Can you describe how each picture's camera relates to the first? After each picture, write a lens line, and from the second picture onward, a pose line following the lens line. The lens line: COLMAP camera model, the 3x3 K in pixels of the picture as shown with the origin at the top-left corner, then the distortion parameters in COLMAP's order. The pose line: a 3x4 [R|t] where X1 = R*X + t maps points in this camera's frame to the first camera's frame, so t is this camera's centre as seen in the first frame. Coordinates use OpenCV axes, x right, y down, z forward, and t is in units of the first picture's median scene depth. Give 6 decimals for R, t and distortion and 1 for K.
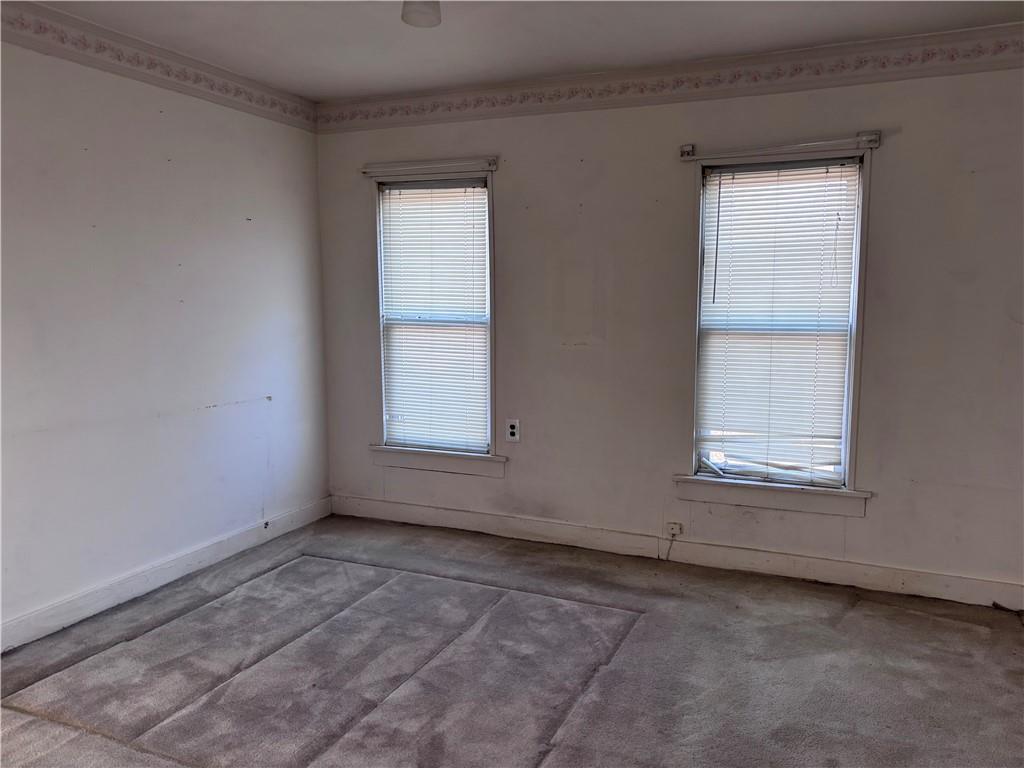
lens RADIAL K [[768.7, 0, 517.1], [0, 768.7, 390.8], [0, 0, 1]] dist [0.050053, -0.051779]
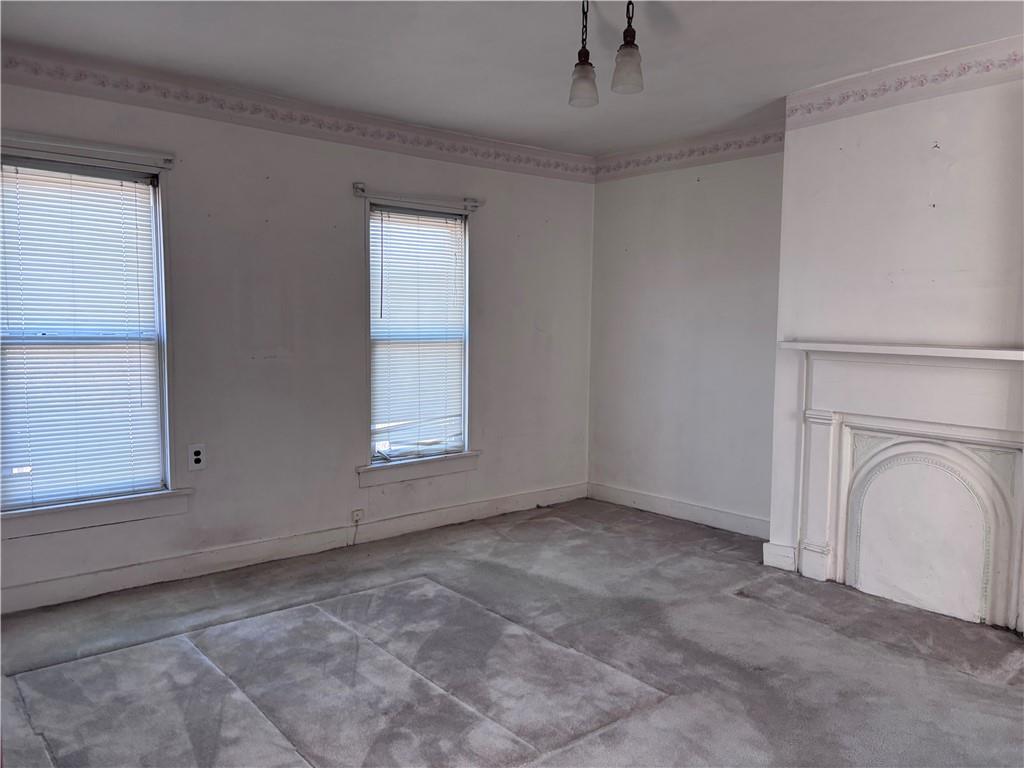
lens RADIAL K [[768.7, 0, 514.5], [0, 768.7, 381.0], [0, 0, 1]] dist [0.050053, -0.051779]
pose [[0.446885, -0.074026, 0.891523, -0.711171], [0.097178, 0.994690, 0.033880, -0.035069], [-0.889298, 0.071496, 0.451706, 0.272297]]
